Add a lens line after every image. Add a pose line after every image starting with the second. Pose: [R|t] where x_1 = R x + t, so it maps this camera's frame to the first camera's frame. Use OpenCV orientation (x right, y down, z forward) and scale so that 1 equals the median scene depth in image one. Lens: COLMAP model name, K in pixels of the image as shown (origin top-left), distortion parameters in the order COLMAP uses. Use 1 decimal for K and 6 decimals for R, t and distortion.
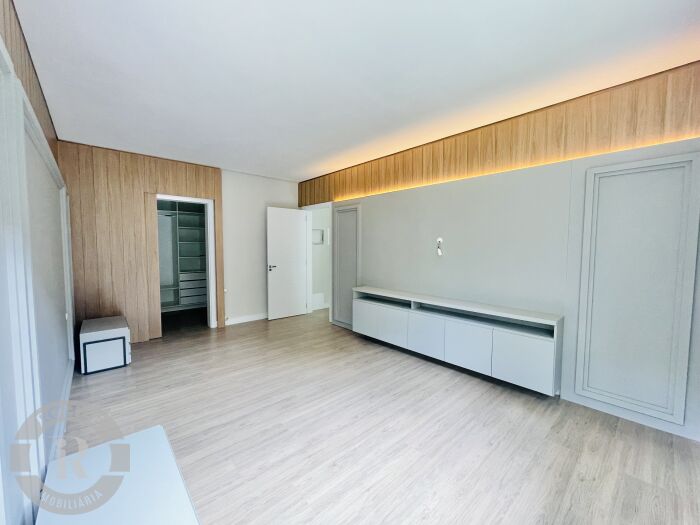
lens RADIAL K [[282.8, 0, 348.5], [0, 282.8, 265.6], [0, 0, 1]] dist [-0.005077, 0.000089]
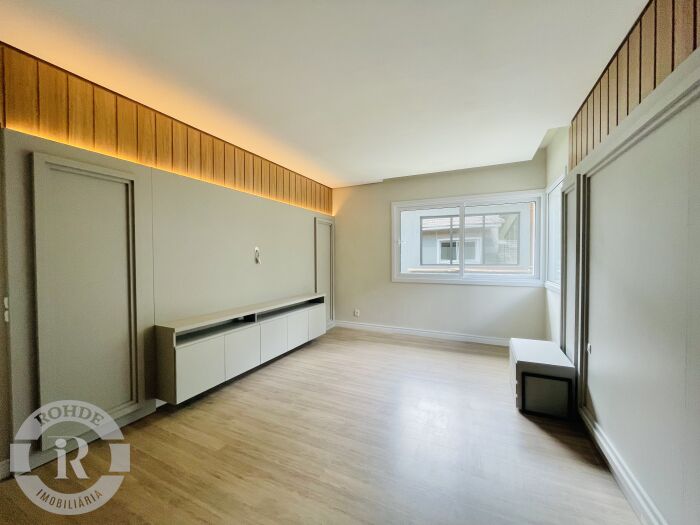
lens RADIAL K [[282.8, 0, 352.2], [0, 282.8, 262.1], [0, 0, 1]] dist [-0.005077, 0.000089]
pose [[-0.391431, -0.018897, 0.920013, -0.808616], [0.060812, 0.997072, 0.046353, -0.072559], [-0.918196, 0.074091, -0.389136, 1.114504]]
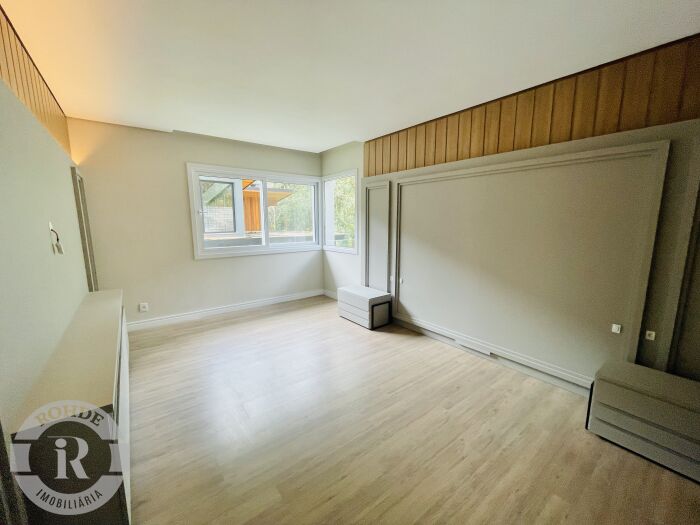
lens RADIAL K [[282.8, 0, 349.4], [0, 282.8, 260.1], [0, 0, 1]] dist [-0.005077, 0.000089]
pose [[-0.997802, -0.011981, 0.065179, -0.288421], [0.001396, 0.979503, 0.201426, -0.138602], [-0.066256, 0.201074, -0.977333, 1.542420]]
